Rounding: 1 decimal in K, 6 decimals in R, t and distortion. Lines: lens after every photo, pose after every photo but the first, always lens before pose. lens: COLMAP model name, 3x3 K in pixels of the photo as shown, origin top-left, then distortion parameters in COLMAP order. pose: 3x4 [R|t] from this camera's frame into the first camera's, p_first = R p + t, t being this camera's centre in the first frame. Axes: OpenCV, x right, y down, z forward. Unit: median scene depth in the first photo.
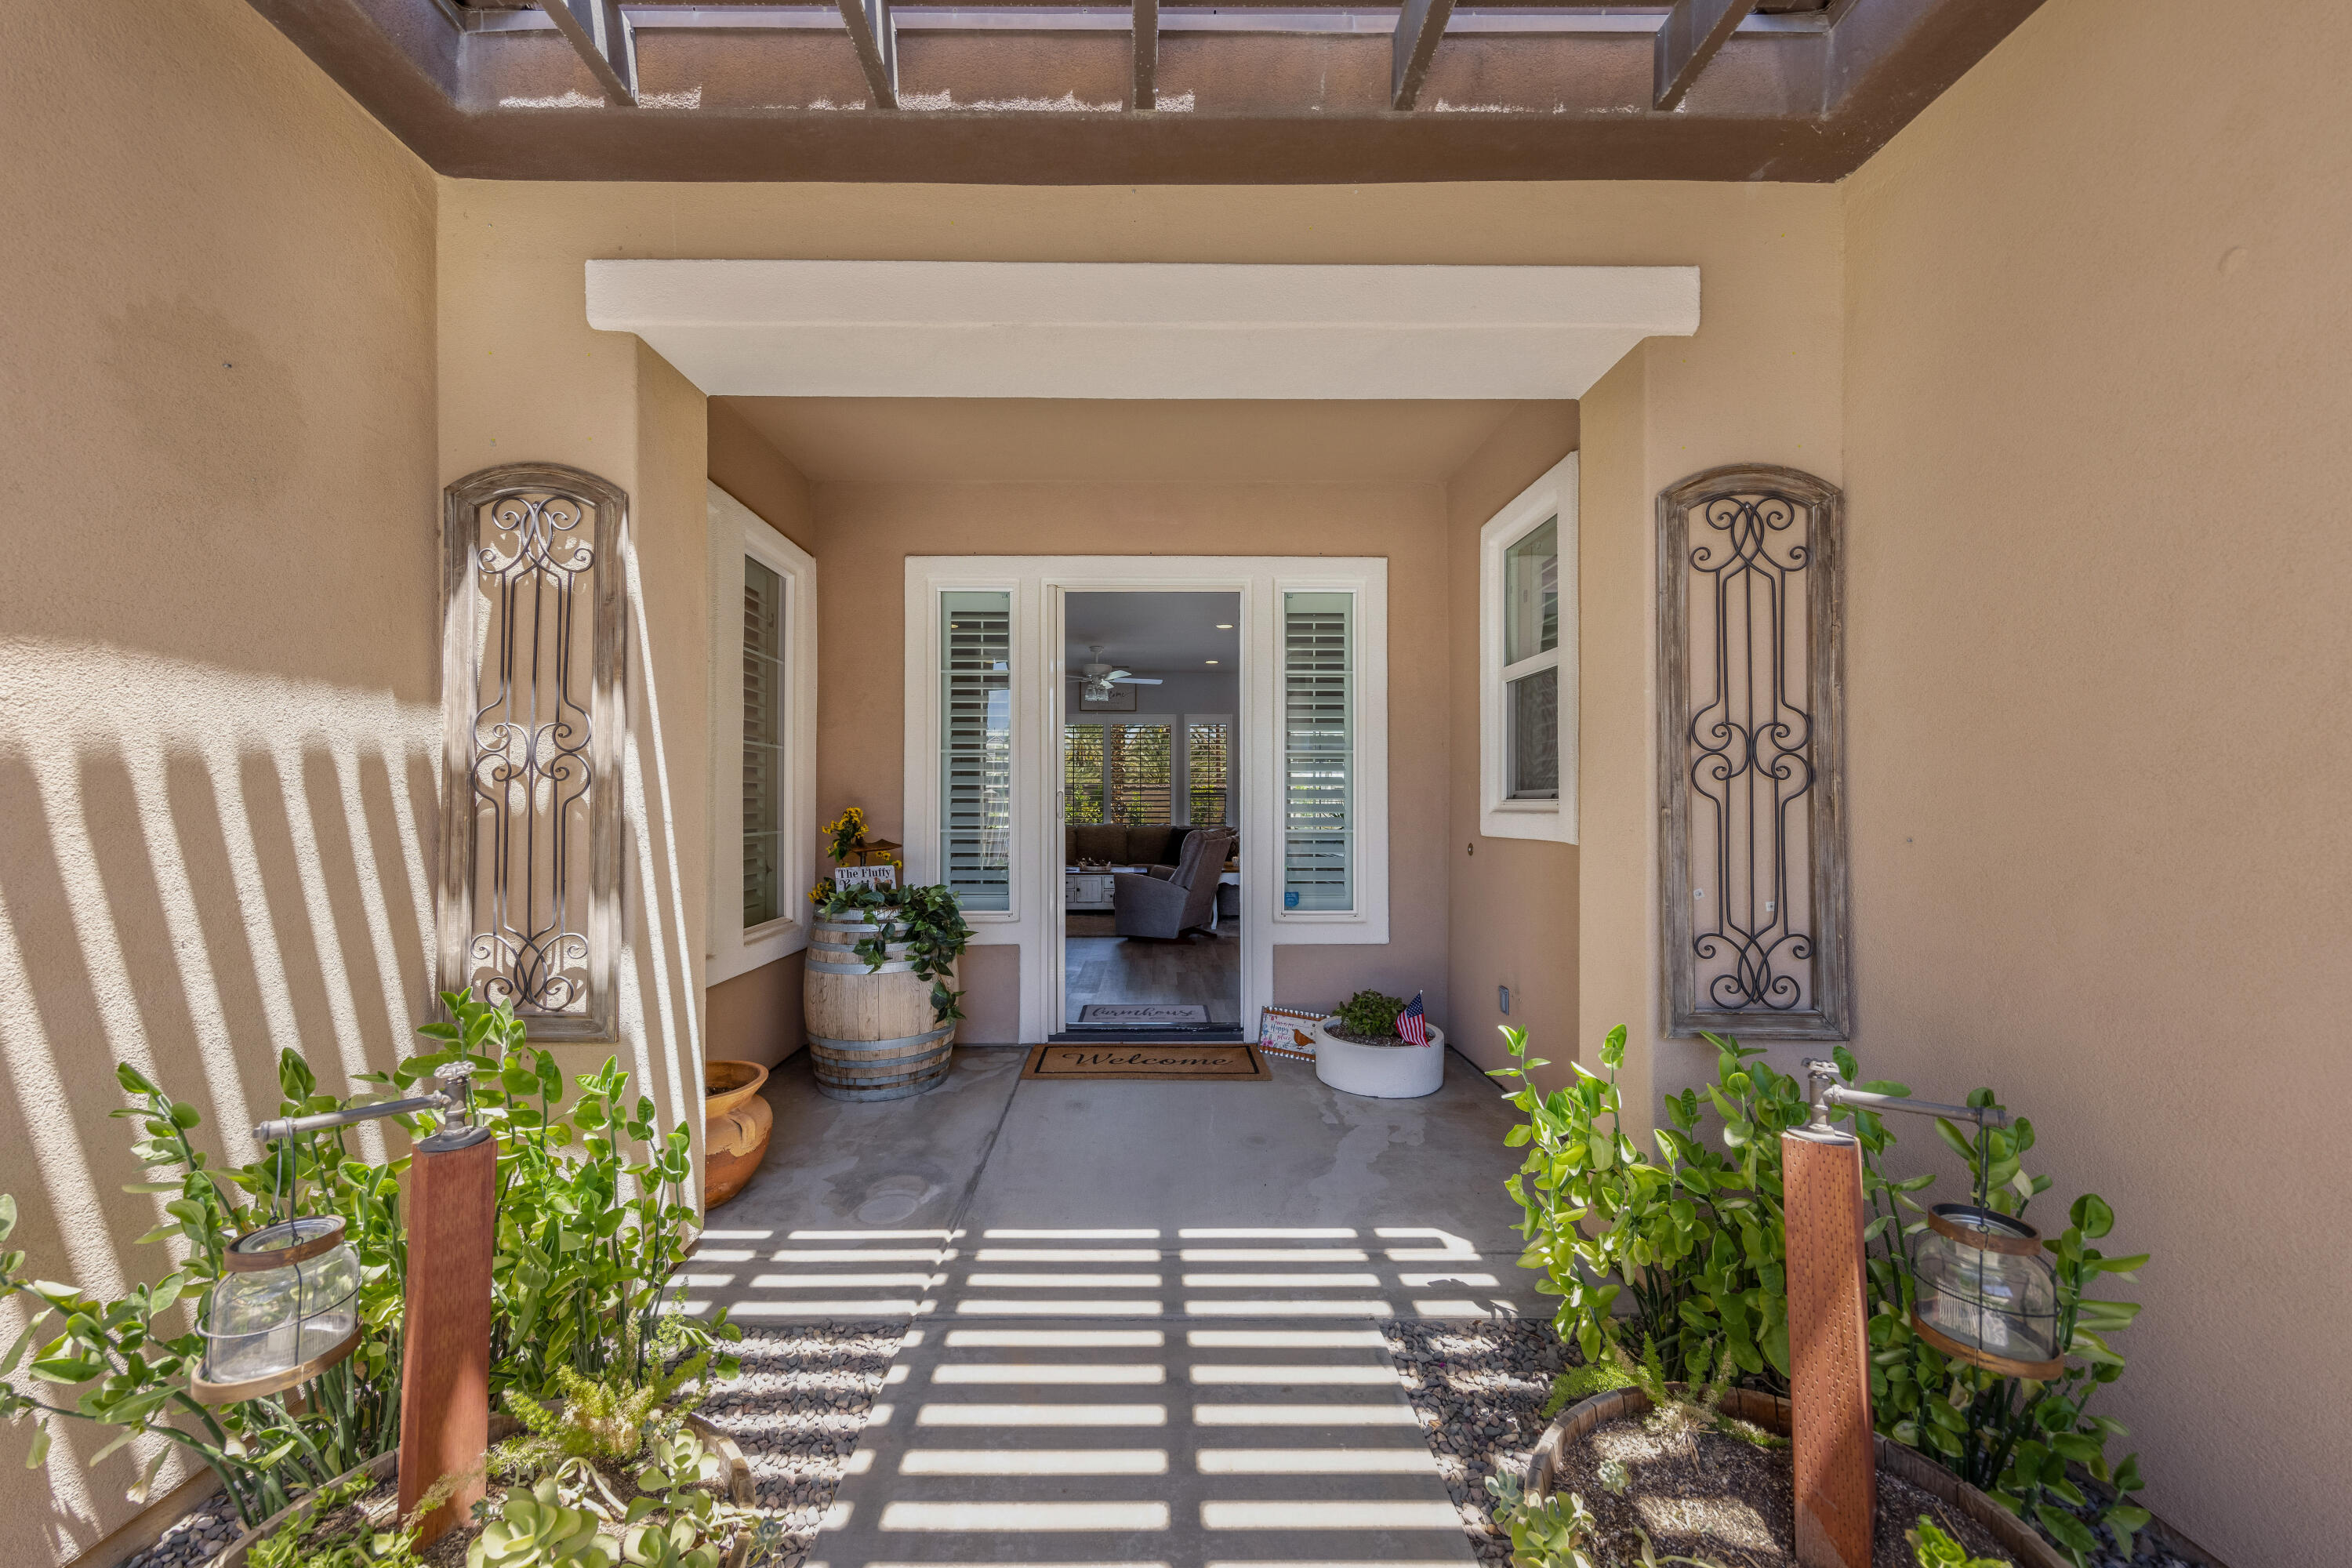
lens RADIAL K [[882.8, 0, 1174.5], [0, 882.8, 770.2], [0, 0, 1]] dist [0.011769, 0.000018]
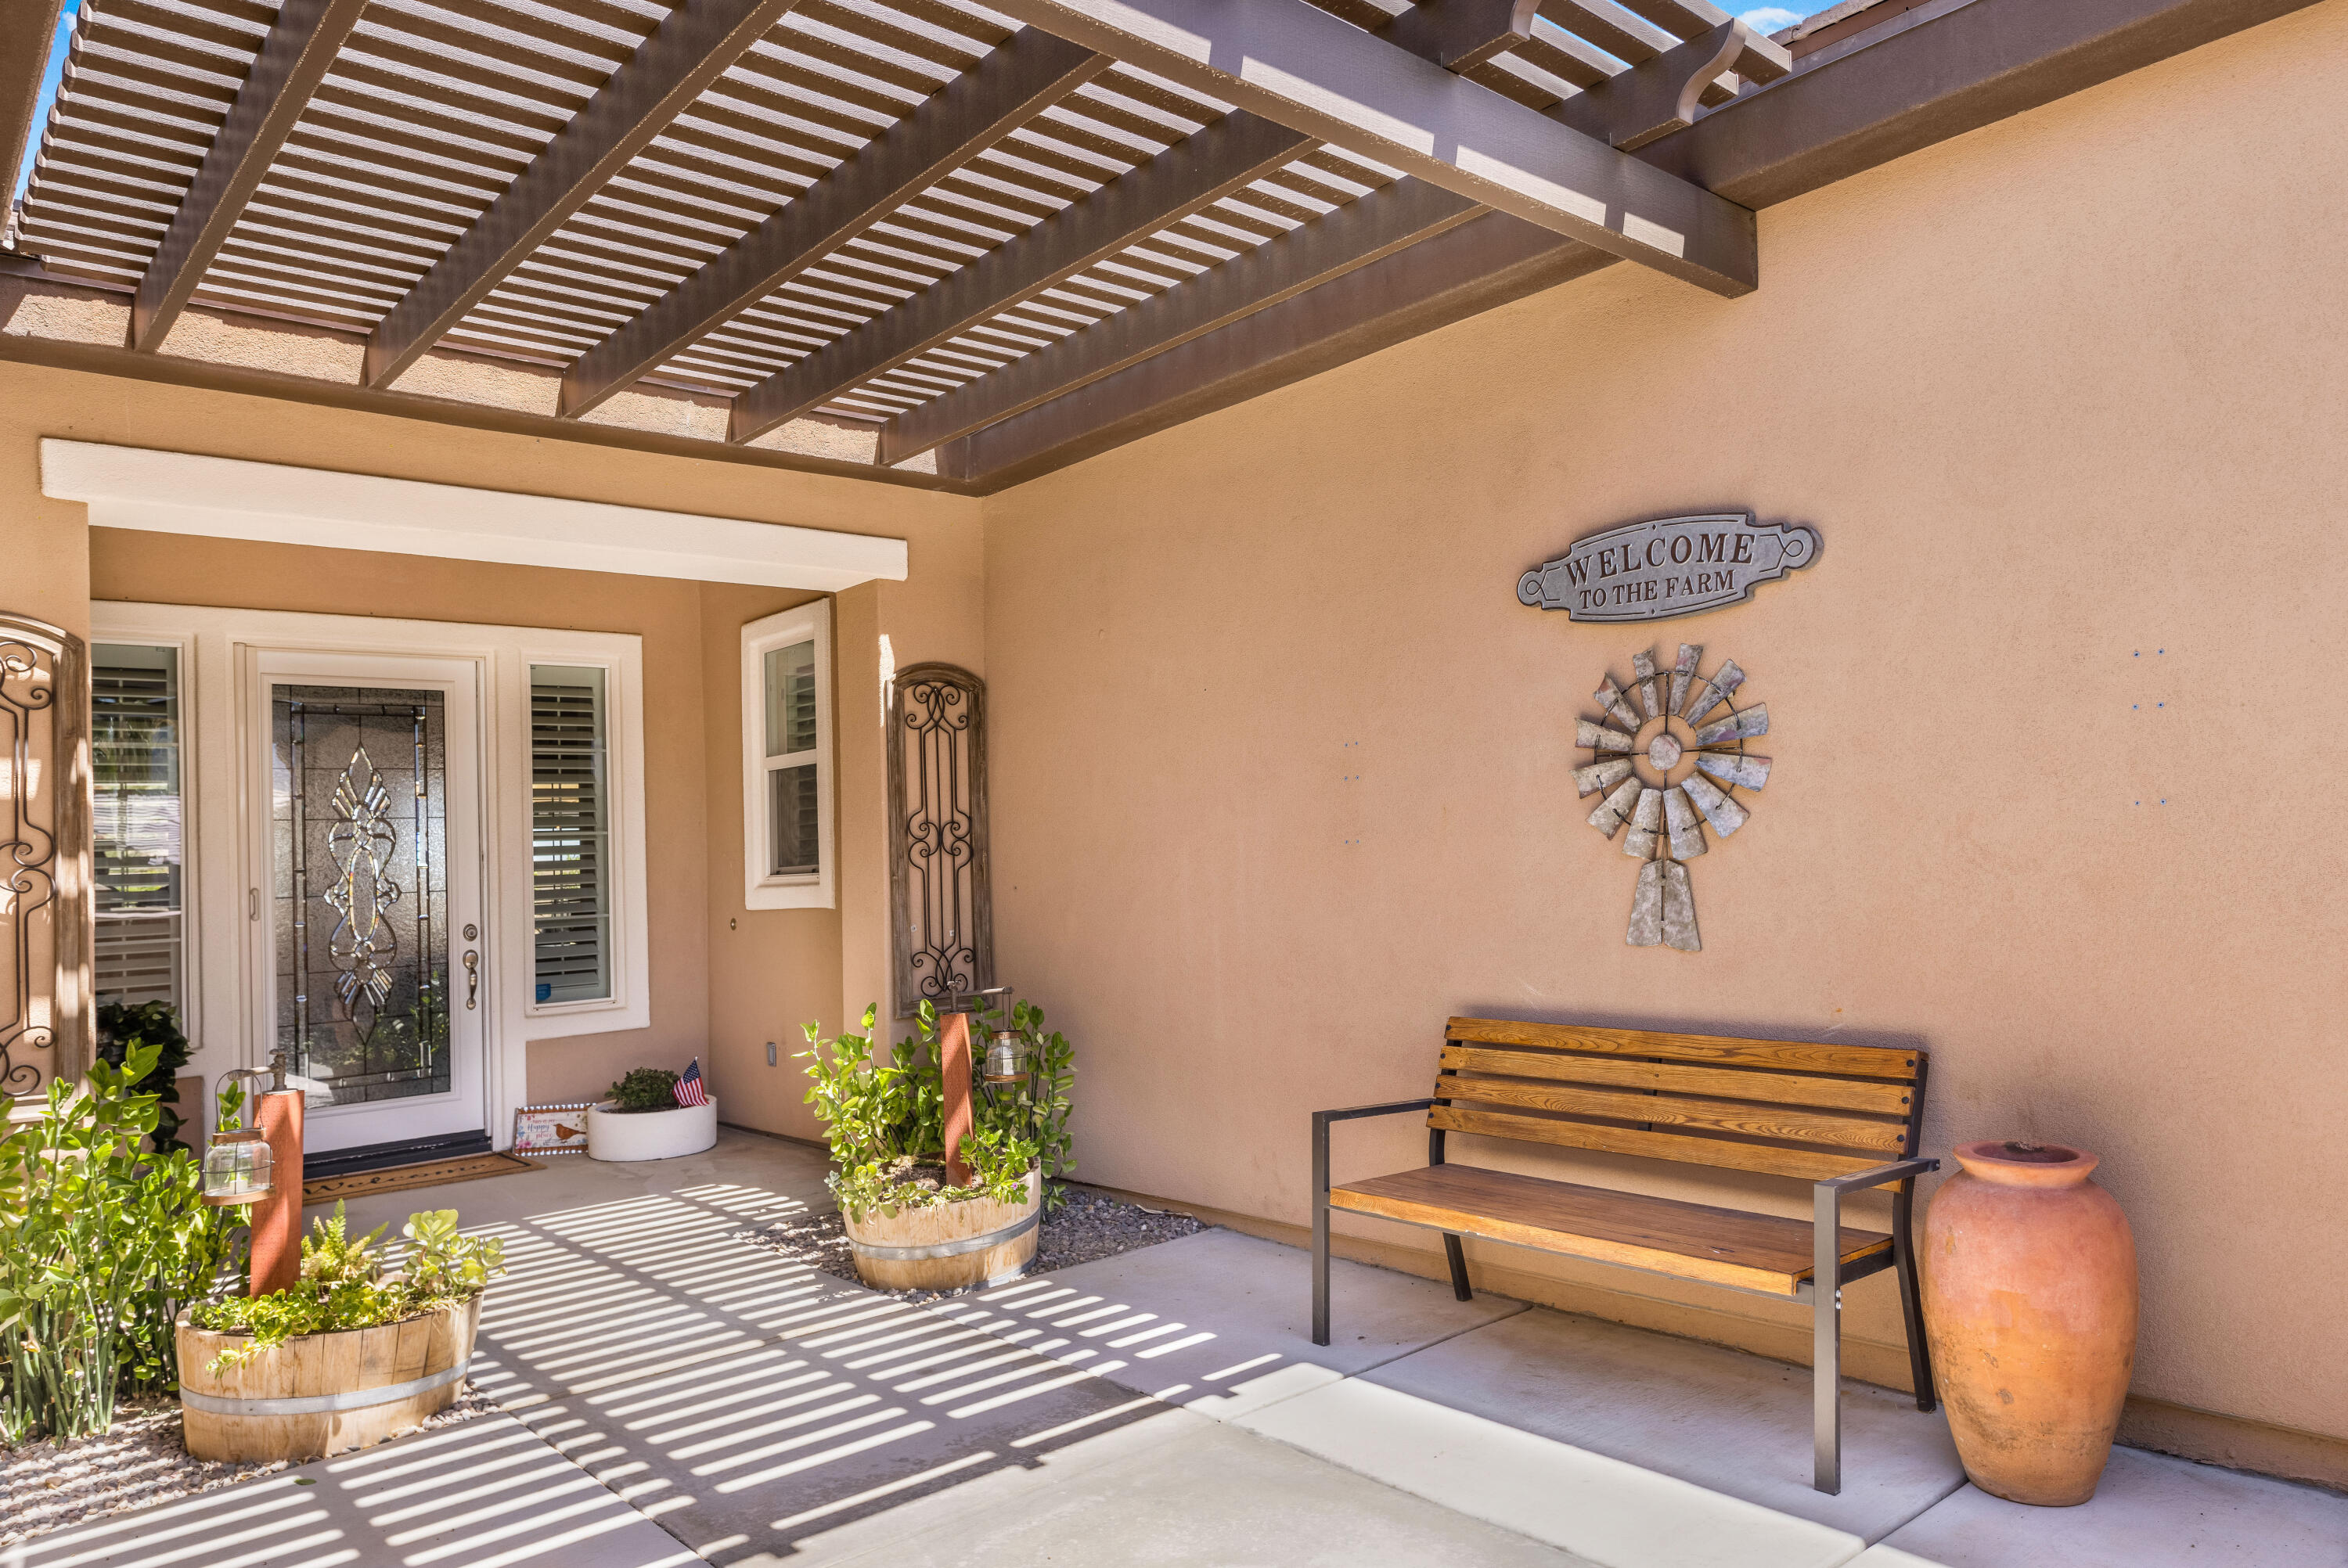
lens RADIAL K [[1485.5, 0, 1211.2], [0, 1485.5, 788.9], [0, 0, 1]] dist [0.002496, 0.002715]
pose [[0.758512, -0.003521, 0.651649, -0.754477], [0.021325, 0.999584, -0.019421, -0.049420], [-0.651310, 0.028627, 0.758272, -1.401673]]
